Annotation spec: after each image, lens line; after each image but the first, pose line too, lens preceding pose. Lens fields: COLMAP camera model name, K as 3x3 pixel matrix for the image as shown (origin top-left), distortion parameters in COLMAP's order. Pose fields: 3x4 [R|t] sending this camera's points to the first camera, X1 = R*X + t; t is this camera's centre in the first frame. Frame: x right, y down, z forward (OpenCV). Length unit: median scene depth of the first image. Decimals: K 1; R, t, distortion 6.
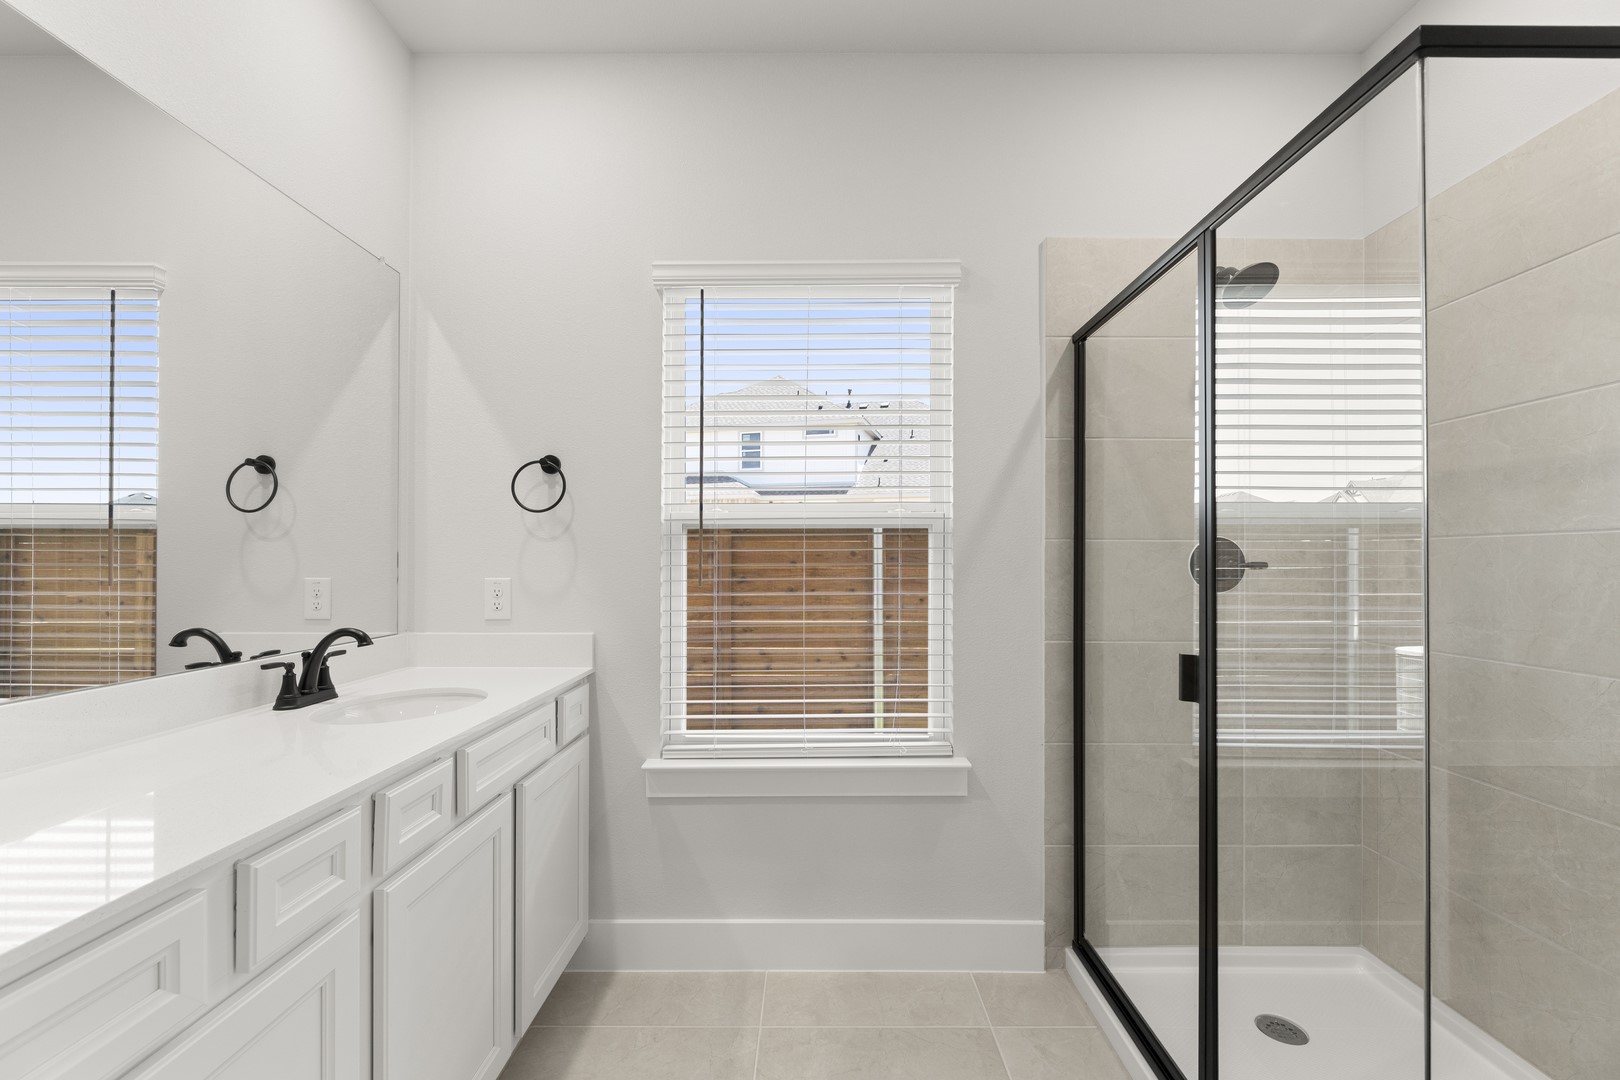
lens RADIAL K [[669.9, 0, 807.7], [0, 669.9, 546.4], [0, 0, 1]] dist [0.000174, -0.000136]
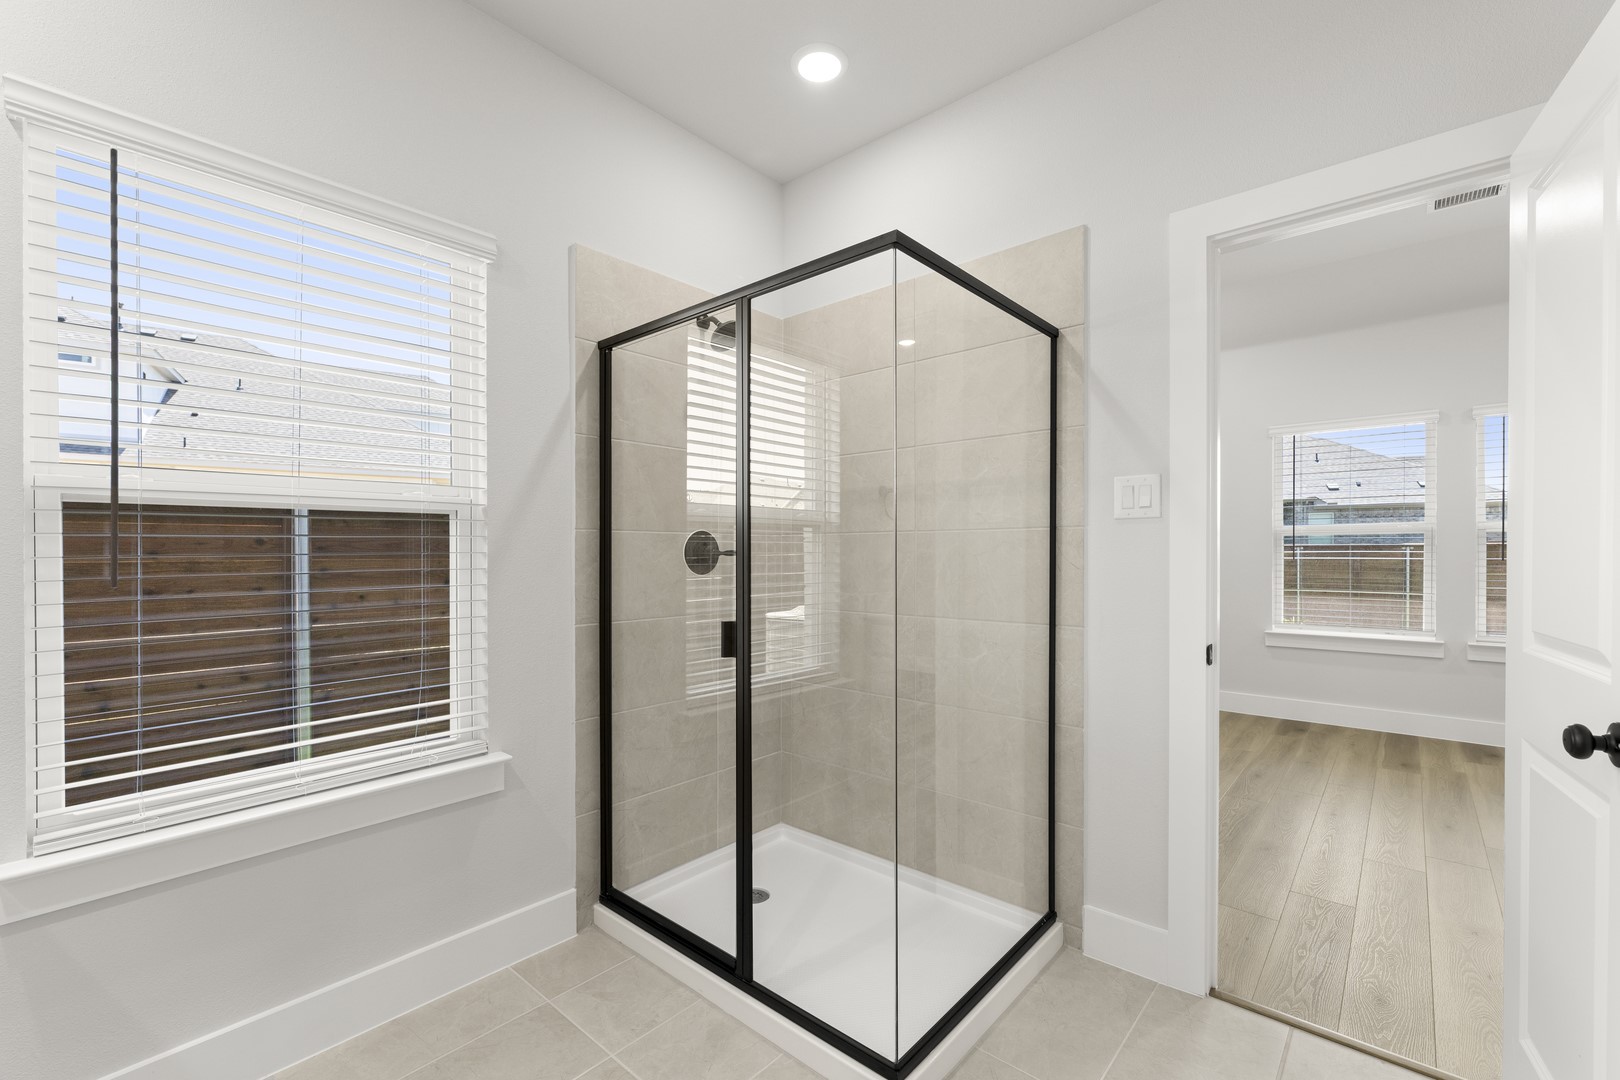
lens RADIAL K [[682.1, 0, 813.6], [0, 682.1, 544.1], [0, 0, 1]] dist [0.001123, 0.000022]
pose [[0.660250, 0.005588, 0.751025, -0.202229], [-0.013849, 0.999893, 0.004735, 0.002103], [-0.750918, -0.013528, 0.660257, 0.006603]]
